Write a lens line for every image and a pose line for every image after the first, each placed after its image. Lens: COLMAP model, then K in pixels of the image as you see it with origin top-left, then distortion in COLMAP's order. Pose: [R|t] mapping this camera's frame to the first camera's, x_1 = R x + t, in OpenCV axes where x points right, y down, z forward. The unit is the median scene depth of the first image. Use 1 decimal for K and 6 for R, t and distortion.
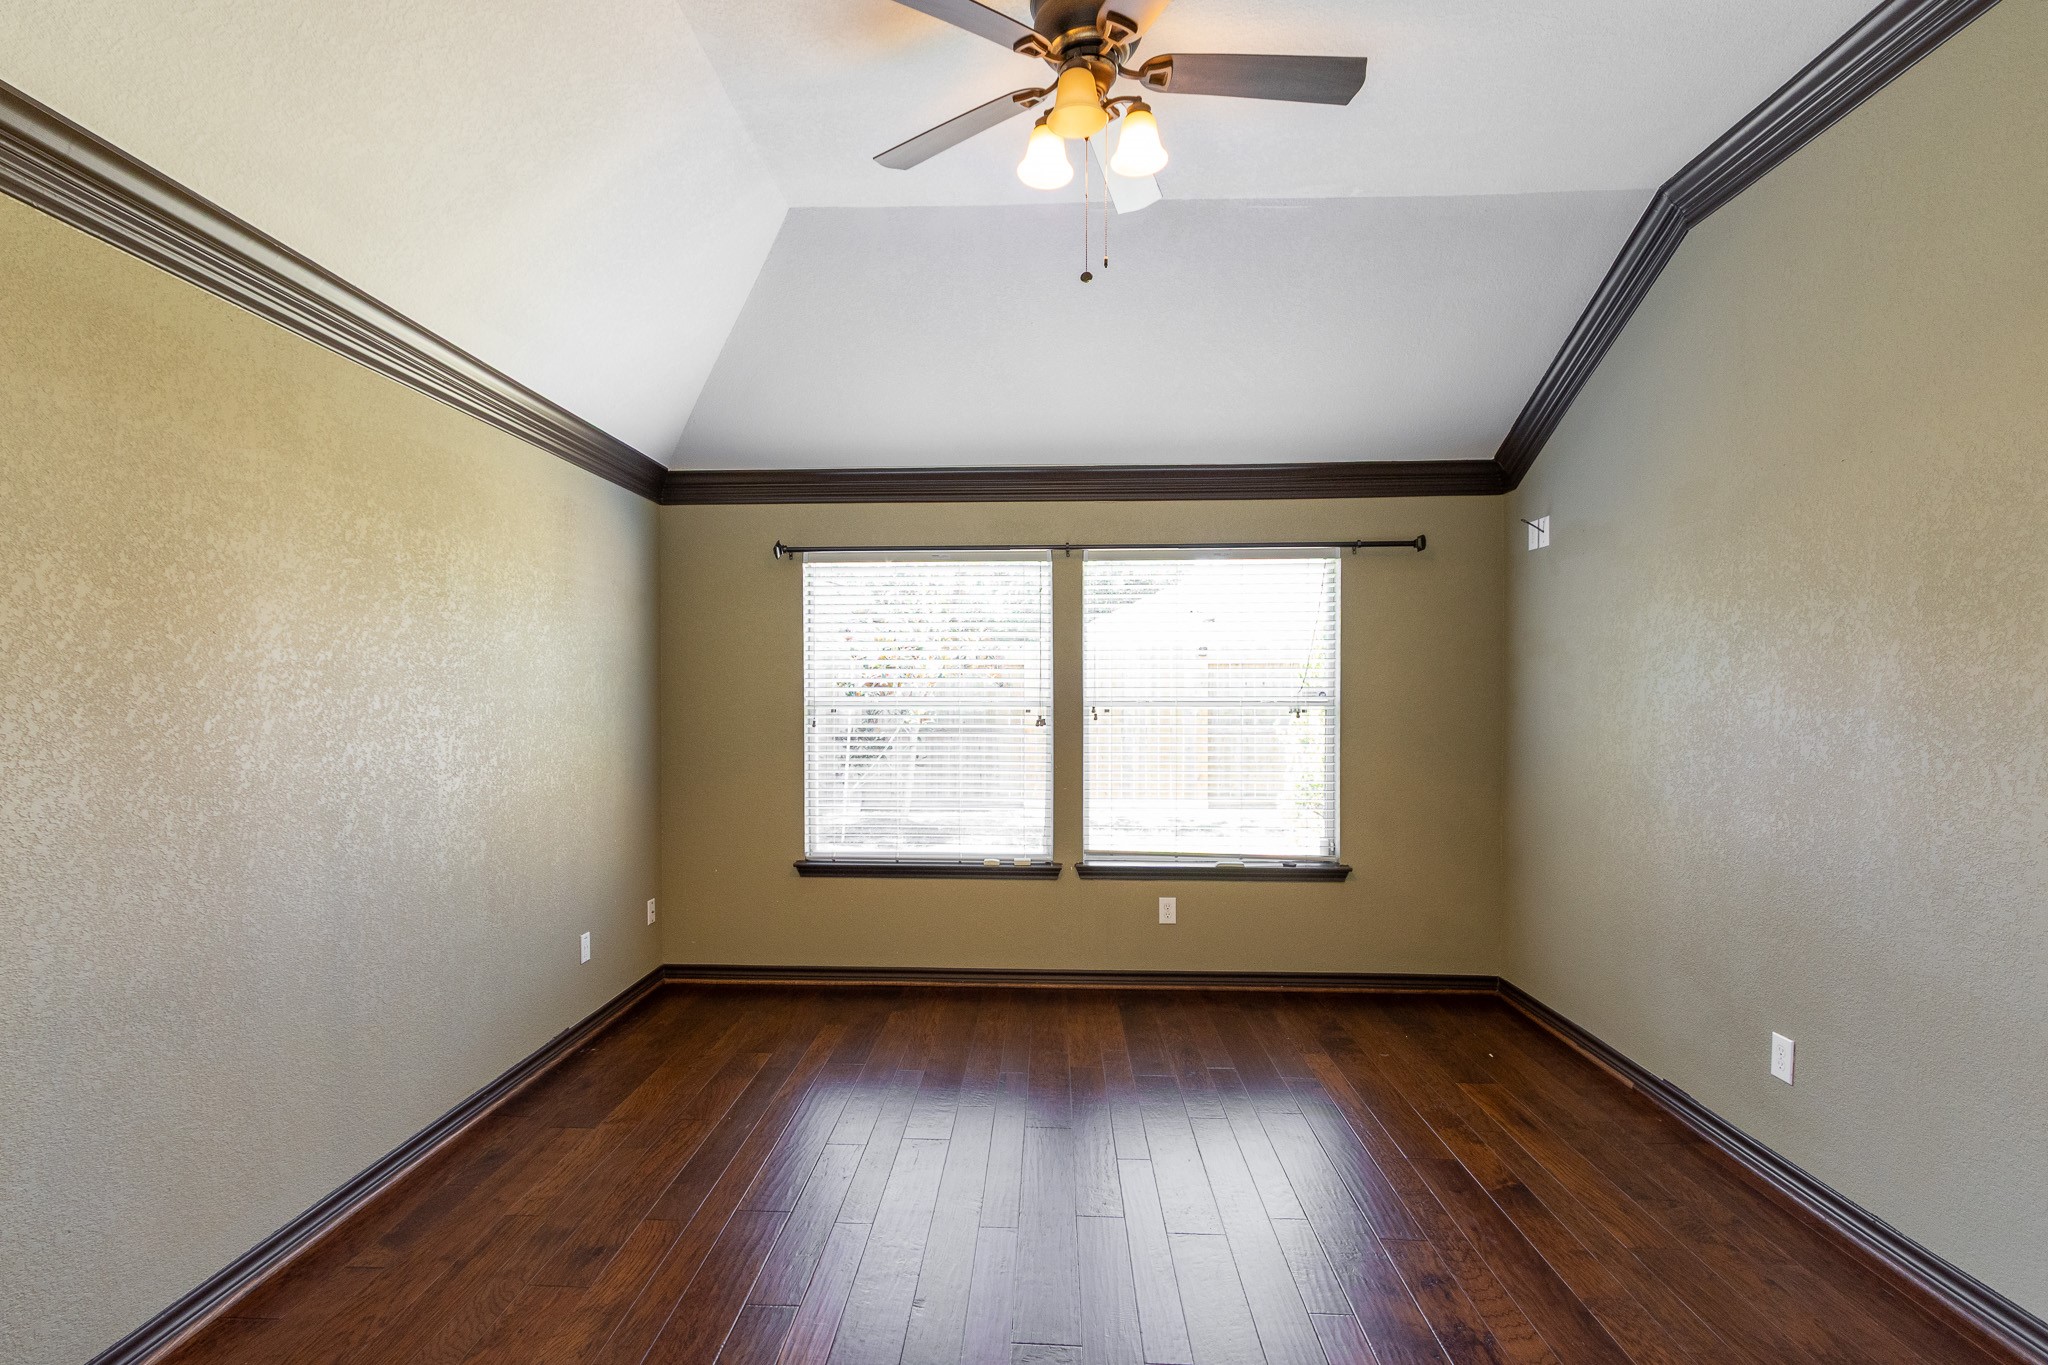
lens RADIAL K [[962.7, 0, 998.7], [0, 962.7, 540.9], [0, 0, 1]] dist [0.001362, -0.000758]
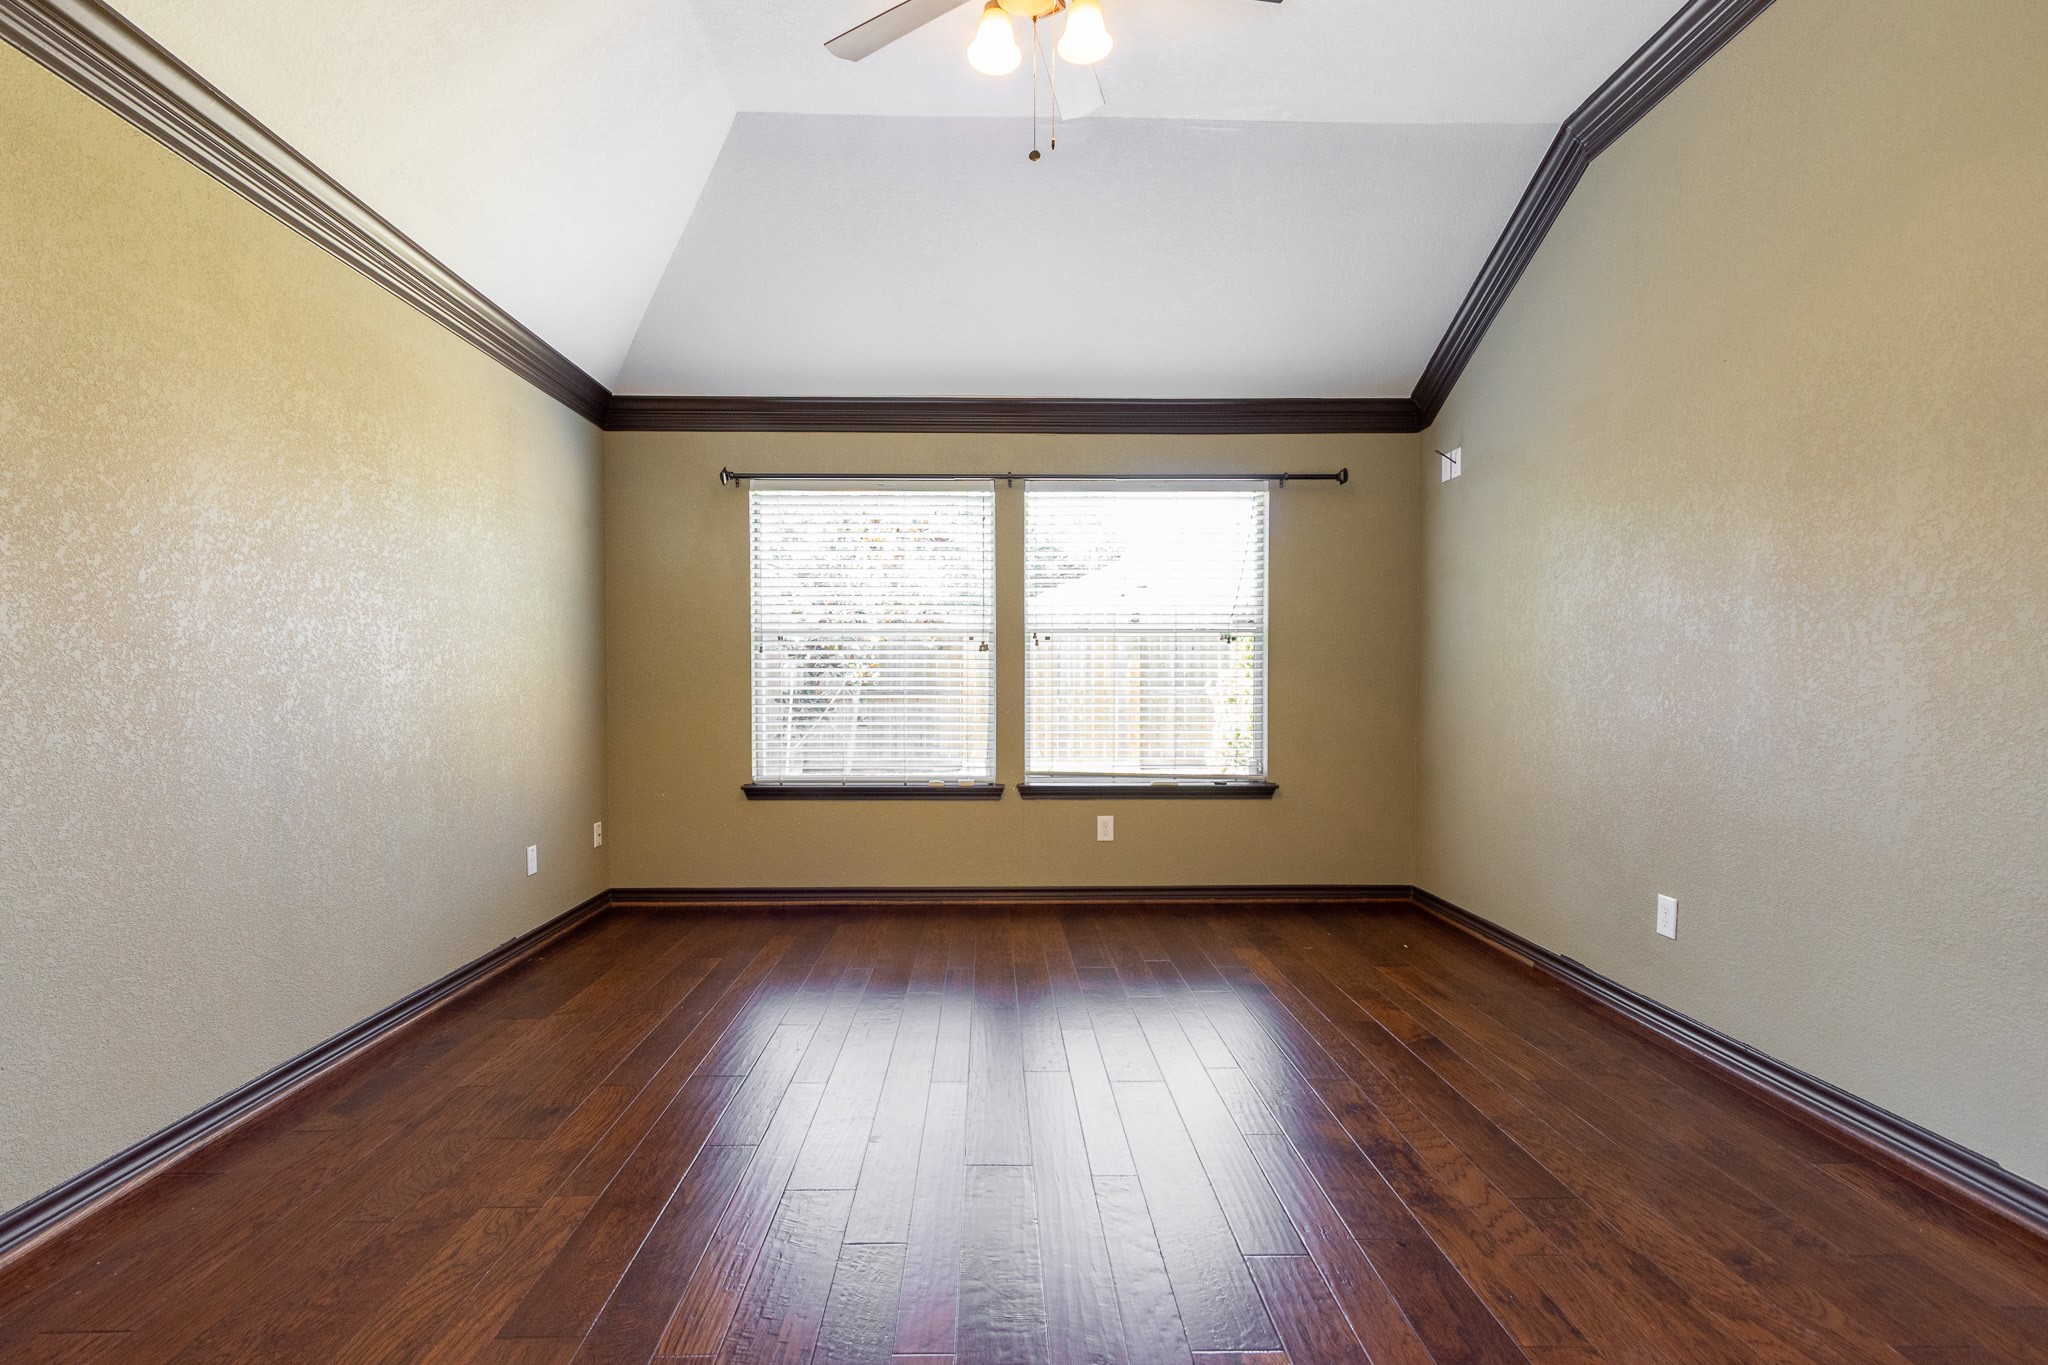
lens RADIAL K [[962.7, 0, 966.6], [0, 962.7, 829.1], [0, 0, 1]] dist [0.001362, -0.000758]
pose [[0.997747, -0.001289, 0.067075, -0.048253], [0.000454, 0.999922, 0.012469, 0.405192], [-0.067086, -0.012410, 0.997670, -0.032337]]
